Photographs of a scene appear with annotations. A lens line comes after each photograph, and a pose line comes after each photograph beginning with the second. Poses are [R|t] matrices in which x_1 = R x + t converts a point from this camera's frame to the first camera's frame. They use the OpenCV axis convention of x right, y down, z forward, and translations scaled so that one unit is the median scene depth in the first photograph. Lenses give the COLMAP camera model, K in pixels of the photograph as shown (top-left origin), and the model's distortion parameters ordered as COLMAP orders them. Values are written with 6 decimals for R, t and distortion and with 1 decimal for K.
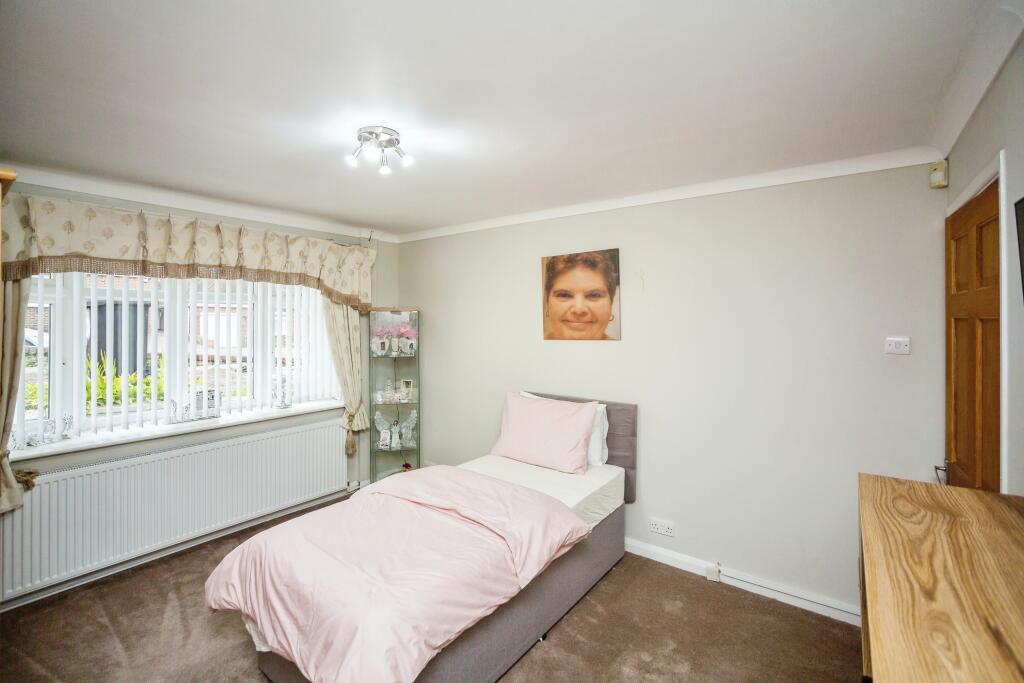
lens RADIAL K [[433.8, 0, 528.3], [0, 433.8, 319.3], [0, 0, 1]] dist [0.000665, 0.000170]
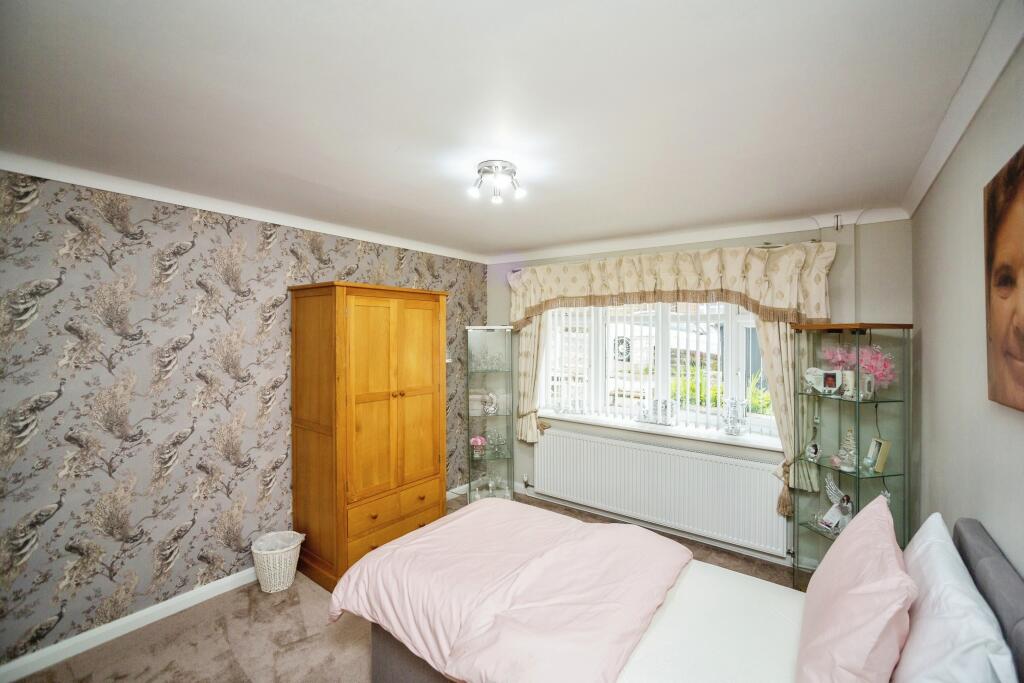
lens RADIAL K [[433.8, 0, 507.7], [0, 433.8, 337.8], [0, 0, 1]] dist [0.000665, 0.000170]
pose [[0.022749, 0.009413, -0.999697, 0.396108], [-0.009202, 0.999915, 0.009206, -0.008023], [0.999699, 0.008990, 0.022833, 0.552674]]
